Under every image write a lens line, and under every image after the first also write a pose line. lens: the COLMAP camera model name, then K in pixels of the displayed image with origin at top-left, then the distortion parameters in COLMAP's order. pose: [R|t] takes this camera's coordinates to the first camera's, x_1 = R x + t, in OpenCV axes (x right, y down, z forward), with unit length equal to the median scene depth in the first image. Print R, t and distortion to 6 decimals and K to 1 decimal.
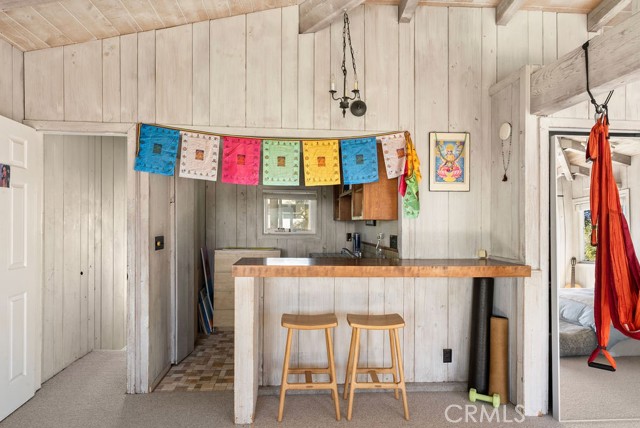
lens RADIAL K [[378.6, 0, 318.8], [0, 378.6, 220.9], [0, 0, 1]] dist [-0.002152, 0.001024]
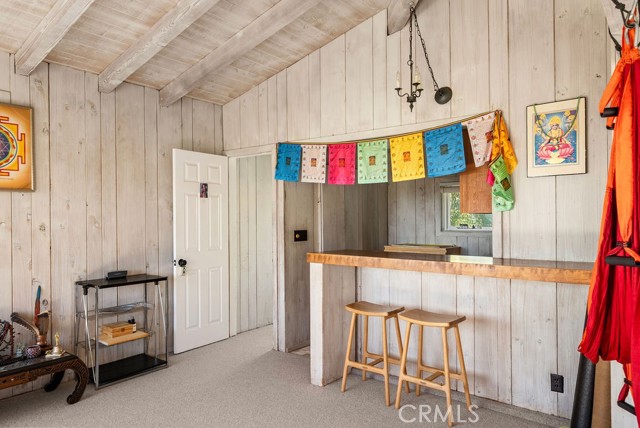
lens RADIAL K [[449.2, 0, 319.4], [0, 449.2, 216.7], [0, 0, 1]] dist [0.006655, 0.000731]
pose [[0.727520, -0.015163, -0.685919, 0.655591], [0.011971, 0.999884, -0.009407, 0.011413], [0.685983, -0.001367, 0.727617, -0.027421]]
